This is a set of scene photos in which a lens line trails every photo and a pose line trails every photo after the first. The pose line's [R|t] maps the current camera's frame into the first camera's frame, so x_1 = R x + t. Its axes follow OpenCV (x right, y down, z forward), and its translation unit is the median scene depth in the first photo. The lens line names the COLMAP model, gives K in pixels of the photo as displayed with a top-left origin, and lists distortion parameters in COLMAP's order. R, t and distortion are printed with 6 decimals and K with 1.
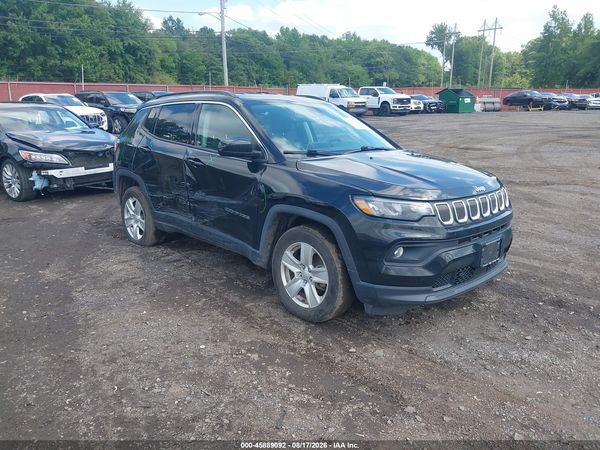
lens RADIAL K [[486.6, 0, 303.0], [0, 486.6, 210.6], [0, 0, 1]] dist [0.004714, -0.004632]
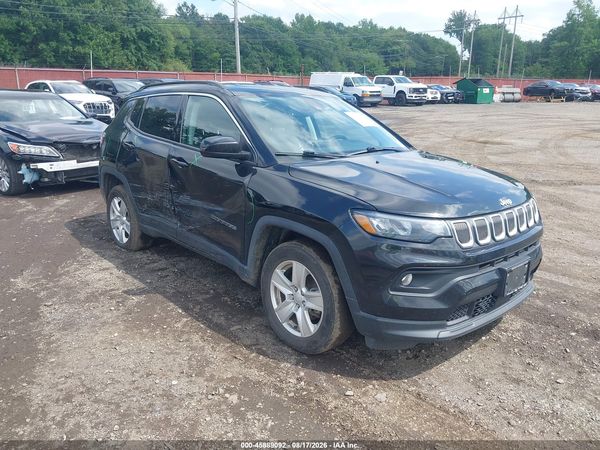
lens RADIAL K [[486.6, 0, 303.0], [0, 486.6, 210.6], [0, 0, 1]] dist [0.004714, -0.004632]
pose [[0.999499, 0.015176, -0.027790, 0.009819], [-0.014530, 0.999624, 0.023274, -0.011719], [0.028133, -0.022858, 0.999343, 0.039802]]
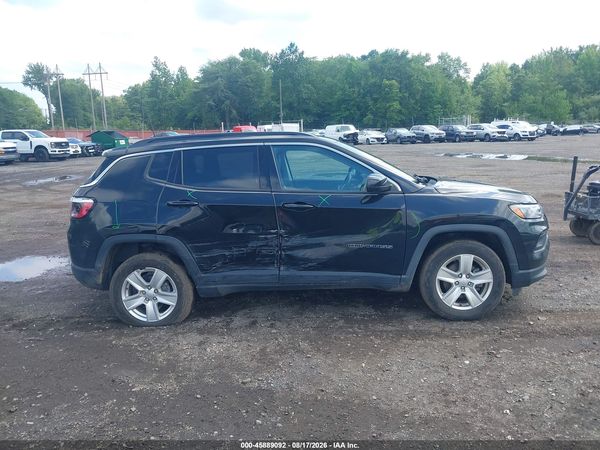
lens RADIAL K [[486.6, 0, 303.0], [0, 486.6, 210.6], [0, 0, 1]] dist [0.004714, -0.004632]
pose [[0.712163, -0.125145, 0.690770, -0.292031], [0.182269, 0.983200, -0.009791, -0.026616], [-0.677939, 0.132878, 0.723009, 0.105906]]
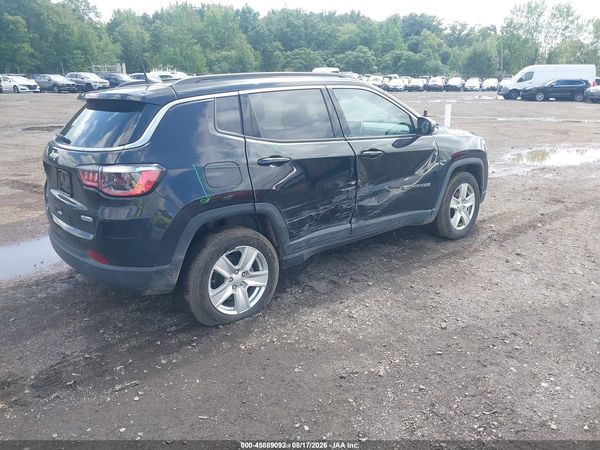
lens RADIAL K [[474.2, 0, 303.9], [0, 474.2, 224.5], [0, 0, 1]] dist [-0.001693, -0.004028]
pose [[0.057938, -0.288904, 0.955603, -0.378614], [0.220370, 0.937300, 0.270010, -0.082242], [-0.973694, 0.194943, 0.117972, 0.353175]]
